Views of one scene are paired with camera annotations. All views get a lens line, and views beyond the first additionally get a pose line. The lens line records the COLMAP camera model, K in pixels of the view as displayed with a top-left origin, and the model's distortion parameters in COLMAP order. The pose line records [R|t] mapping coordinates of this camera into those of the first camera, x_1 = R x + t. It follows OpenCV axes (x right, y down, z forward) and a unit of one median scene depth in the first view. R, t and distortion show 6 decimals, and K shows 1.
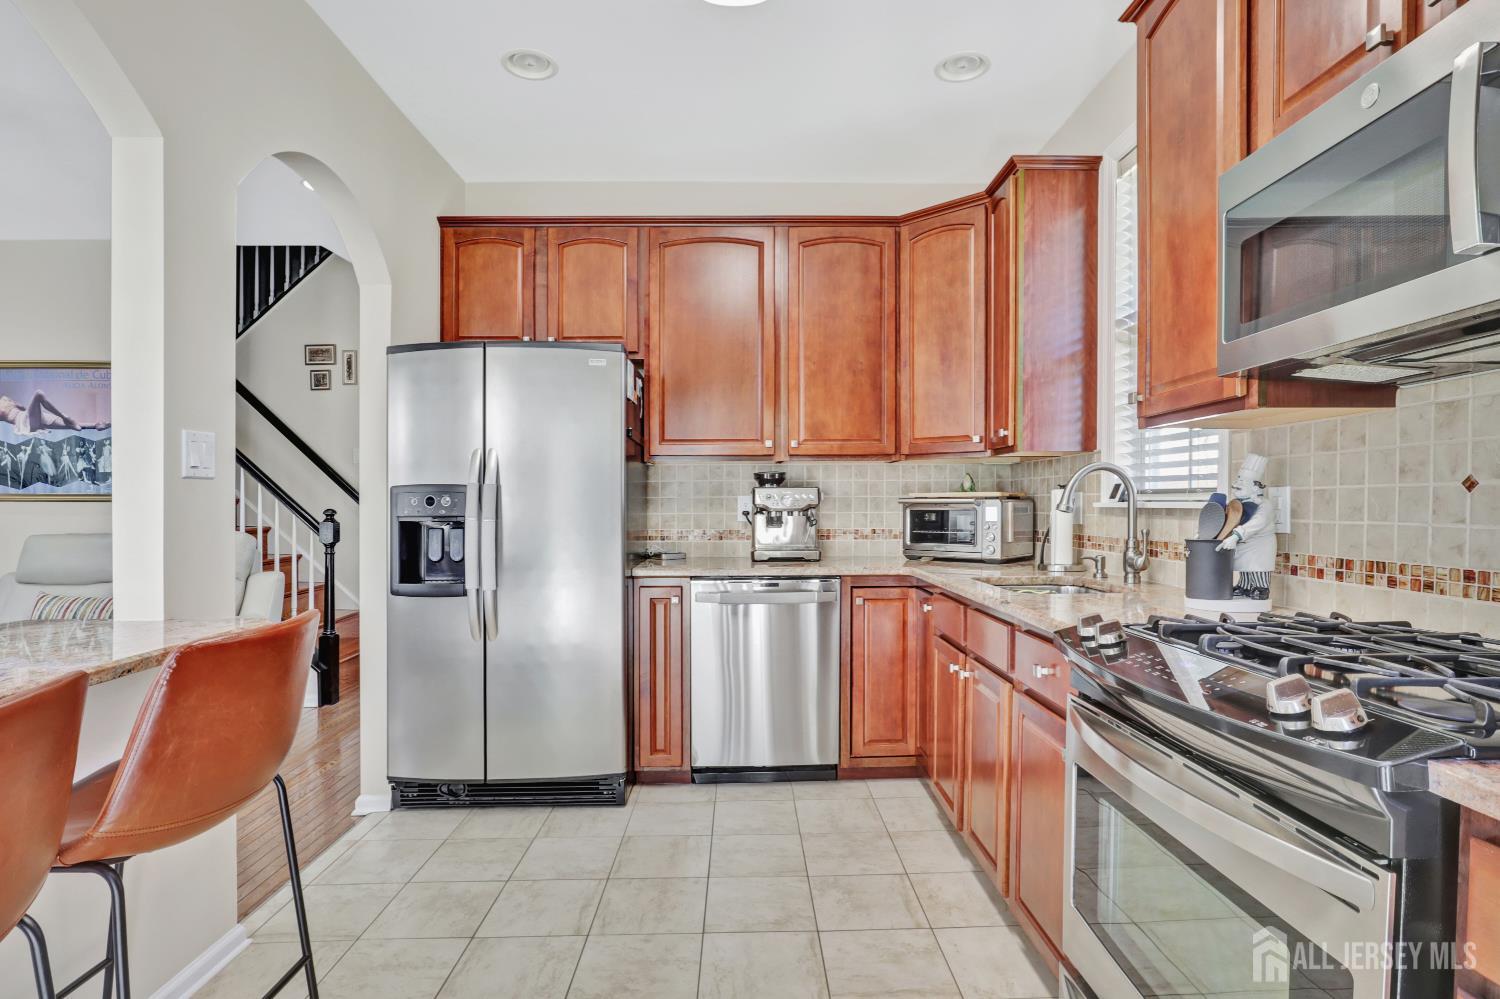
lens RADIAL K [[765.7, 0, 758.3], [0, 765.7, 504.6], [0, 0, 1]] dist [-0.023651, 0.005083]
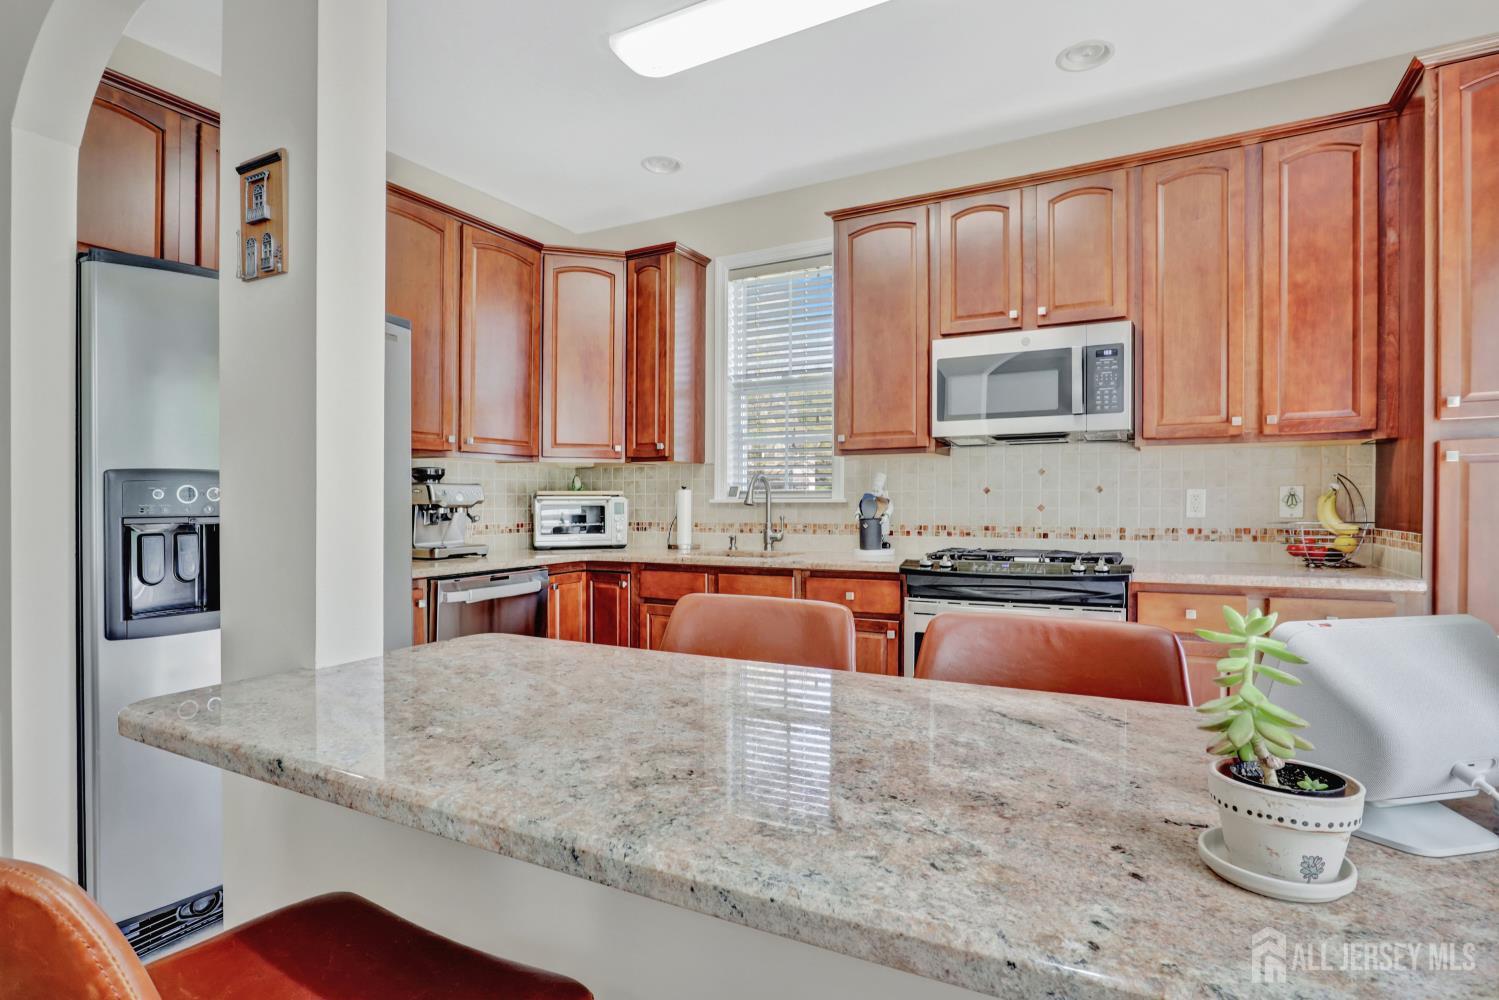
lens RADIAL K [[765.2, 0, 752.9], [0, 765.2, 501.0], [0, 0, 1]] dist [-0.023651, 0.005083]
pose [[0.491911, -0.000994, 0.870645, -1.212367], [0.003580, 0.999993, -0.000882, 0.004233], [-0.870638, 0.003551, 0.491911, 0.339384]]
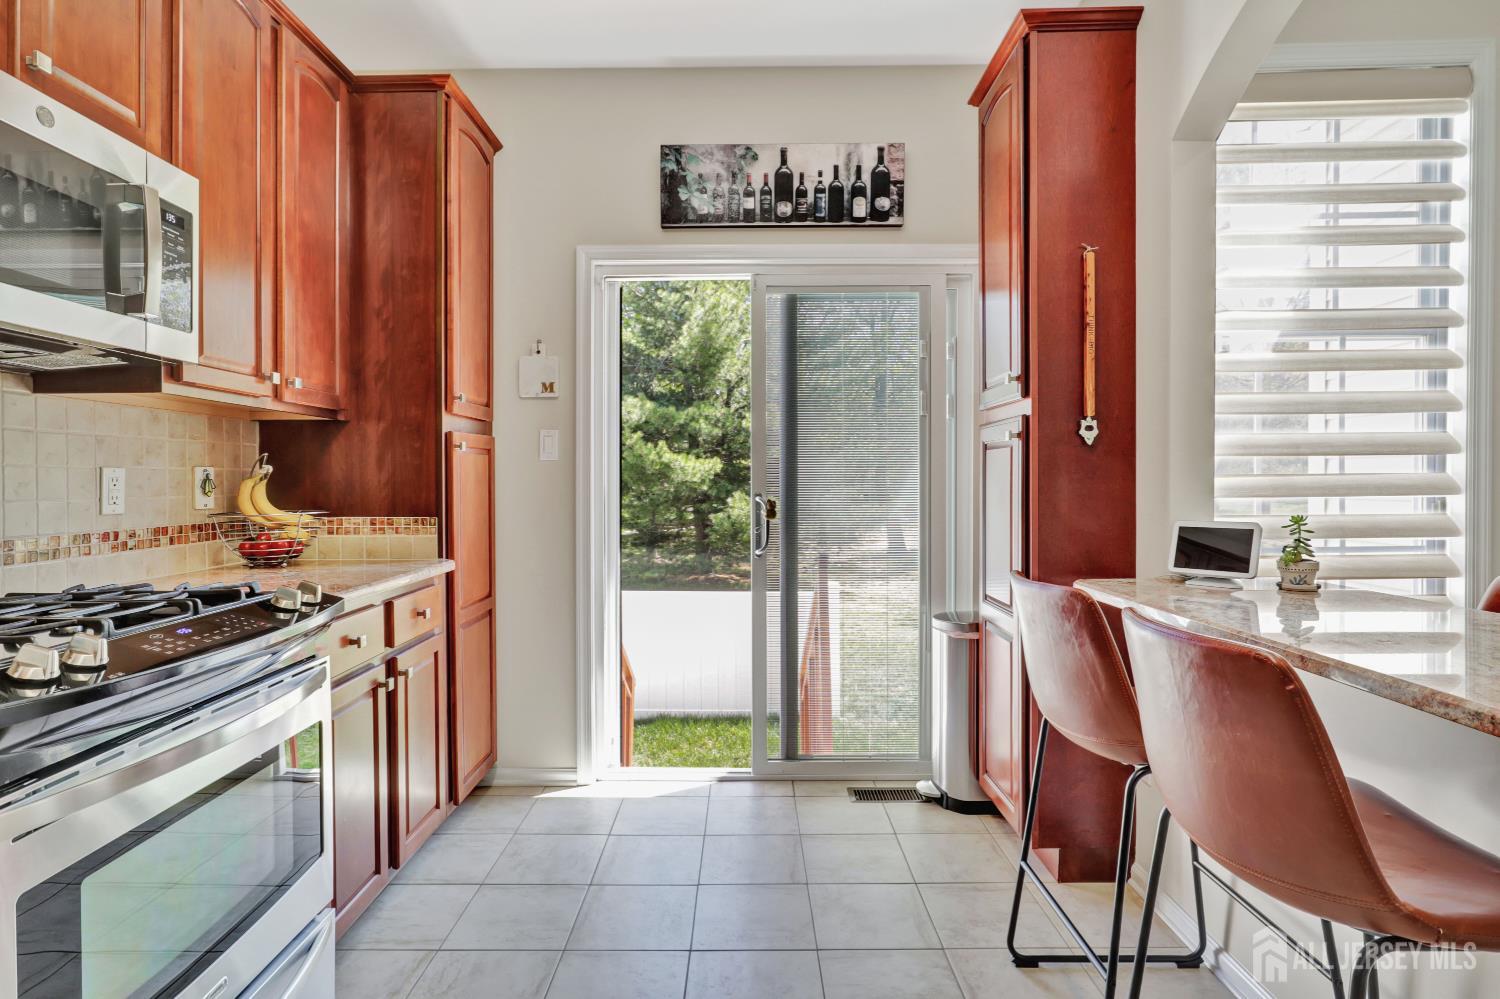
lens RADIAL K [[765.7, 0, 726.5], [0, 765.7, 483.1], [0, 0, 1]] dist [-0.023651, 0.005083]
pose [[-0.999225, 0.004654, 0.039084, -0.150220], [0.004809, 0.999981, 0.003854, 0.000330], [-0.039066, 0.004039, -0.999228, 1.308627]]
